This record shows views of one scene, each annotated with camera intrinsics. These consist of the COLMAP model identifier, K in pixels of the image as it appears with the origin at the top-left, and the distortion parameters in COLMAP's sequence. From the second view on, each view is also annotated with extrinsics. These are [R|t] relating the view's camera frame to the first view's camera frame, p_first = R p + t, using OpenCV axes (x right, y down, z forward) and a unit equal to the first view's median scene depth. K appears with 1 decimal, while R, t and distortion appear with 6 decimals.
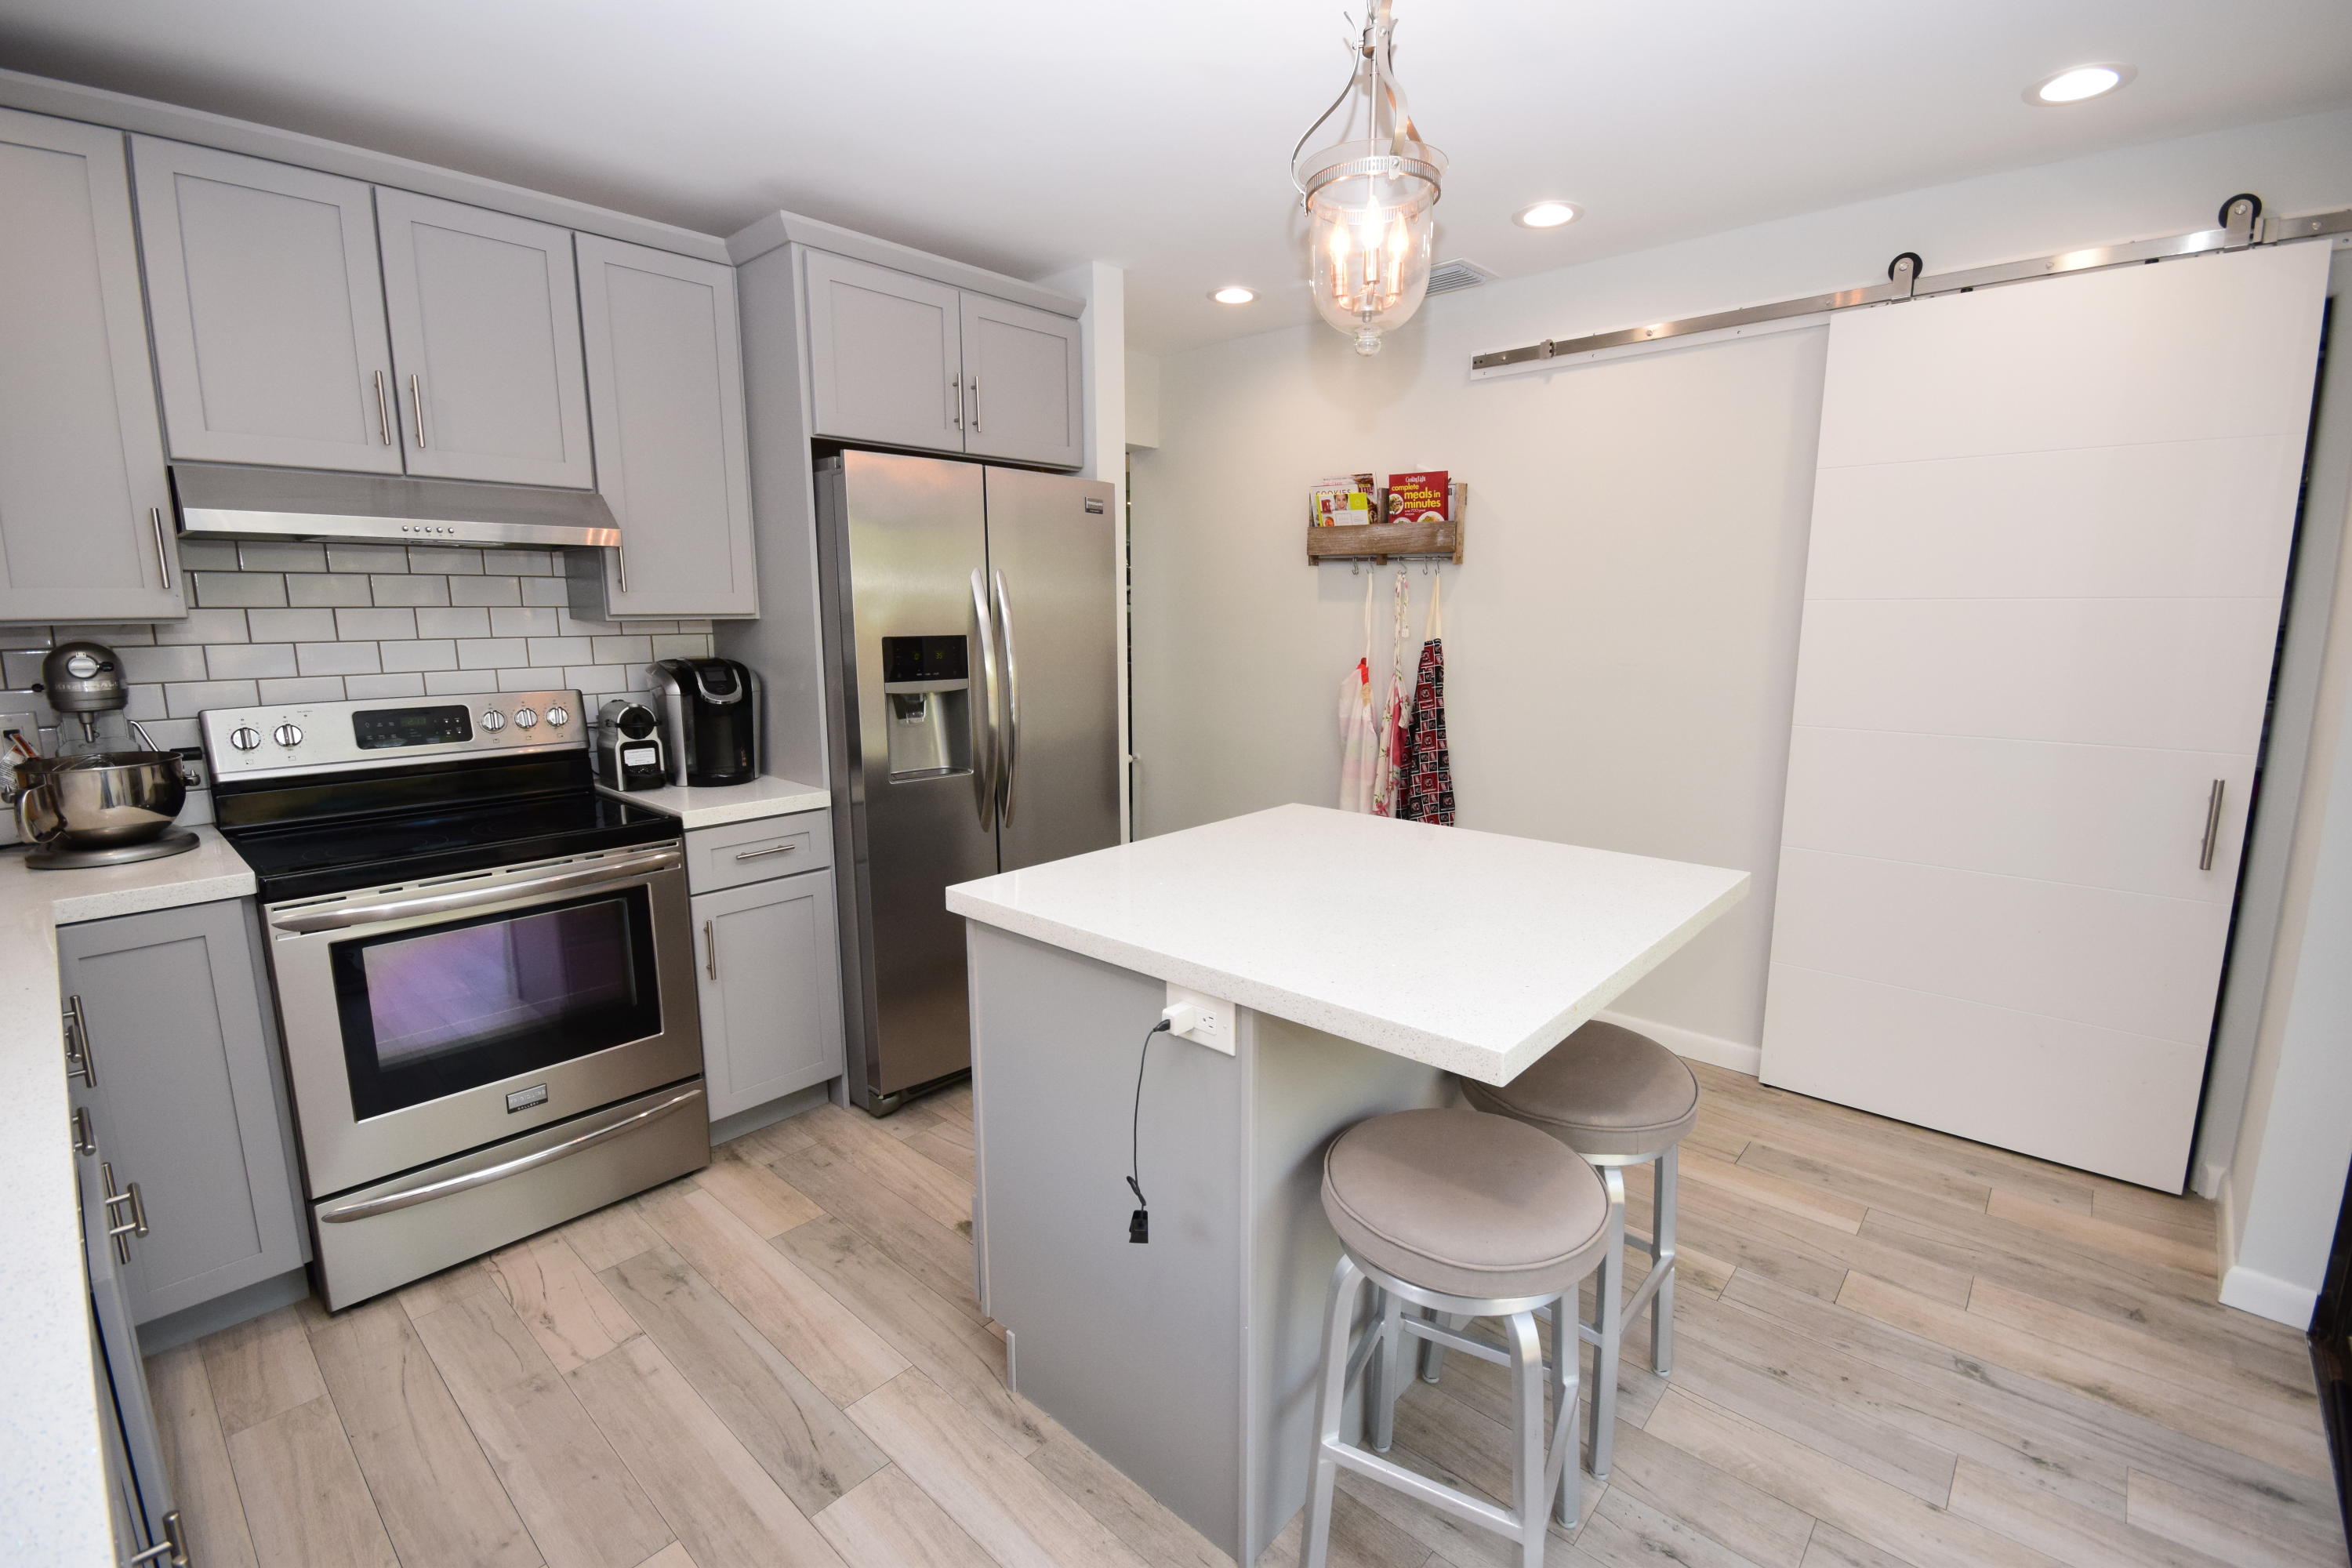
lens RADIAL K [[1036.0, 0, 1181.2], [0, 1036.0, 782.6], [0, 0, 1]] dist [0.002489, -0.002021]
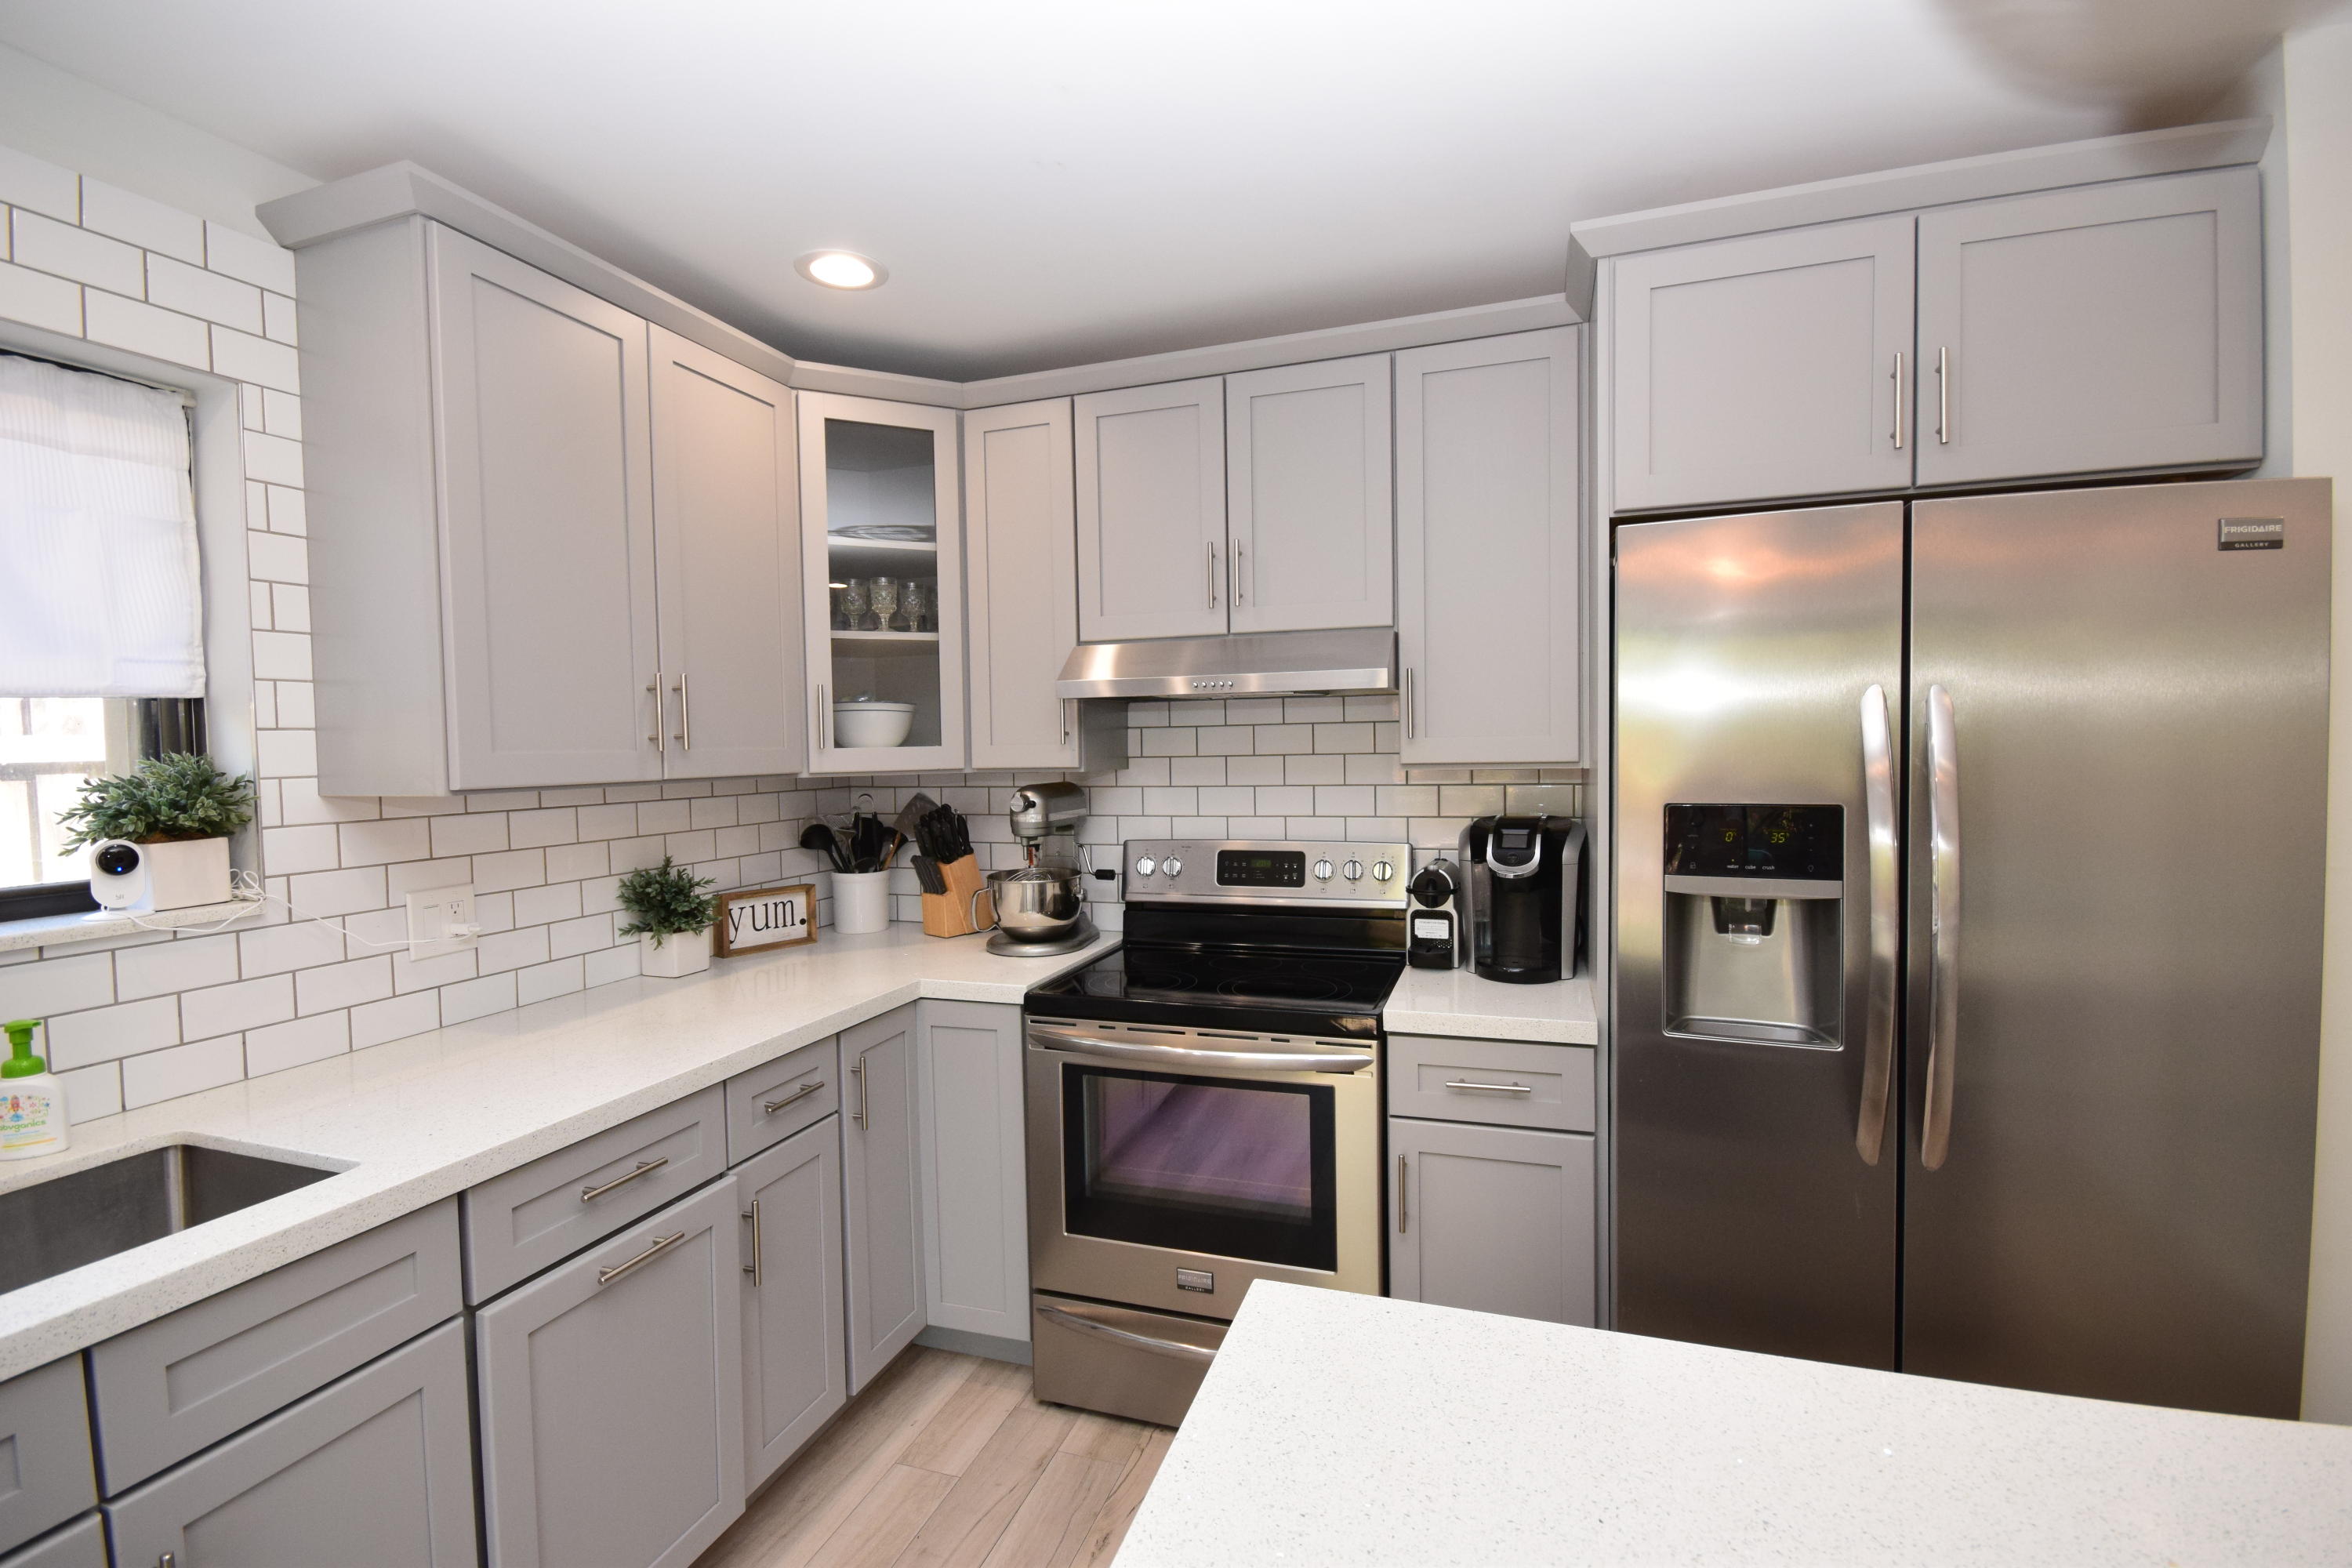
lens RADIAL K [[1036.0, 0, 1187.9], [0, 1036.0, 786.6], [0, 0, 1]] dist [0.002489, -0.002021]
pose [[0.409203, 0.031543, -0.911898, 0.177656], [-0.136436, 0.990282, -0.026969, -0.096112], [0.902185, 0.135452, 0.409530, 0.485417]]
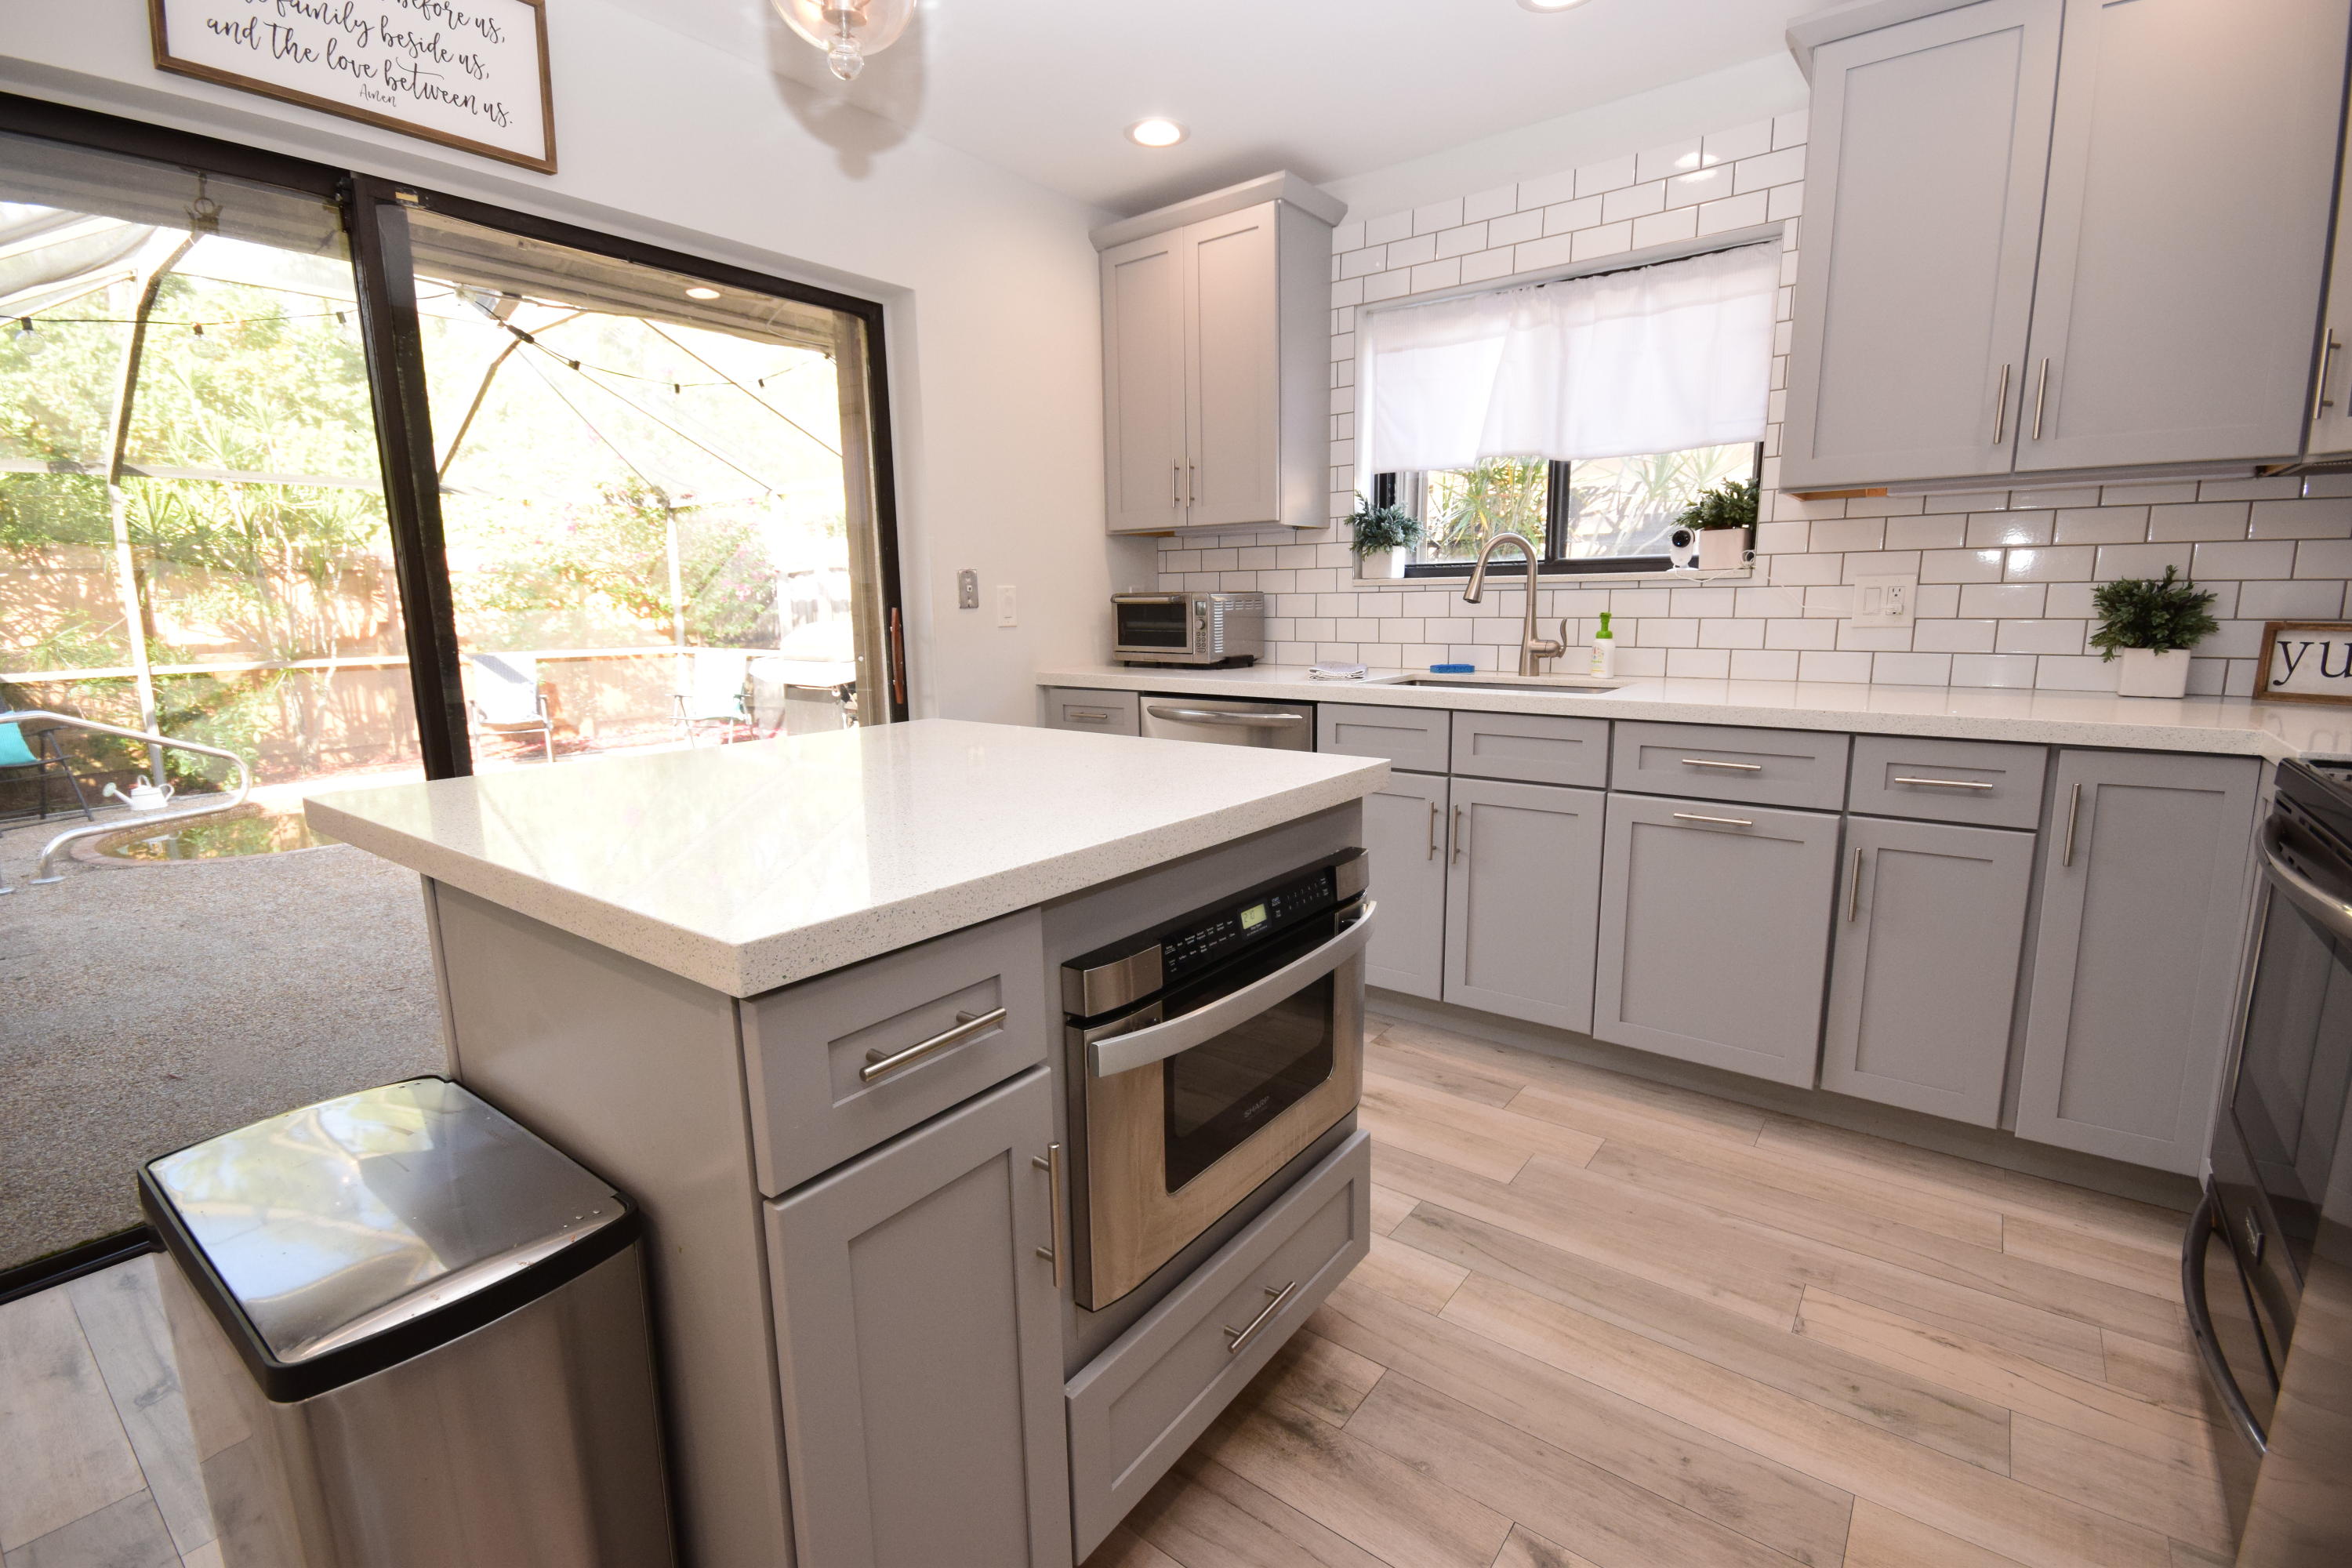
lens RADIAL K [[1065.6, 0, 1170.9], [0, 1065.6, 795.3], [0, 0, 1]] dist [-0.025840, -0.001011]
pose [[-0.996855, 0.037440, -0.069847, 0.007675], [0.011486, 0.940314, 0.340115, -0.115436], [0.078412, 0.338243, -0.937786, 1.239618]]
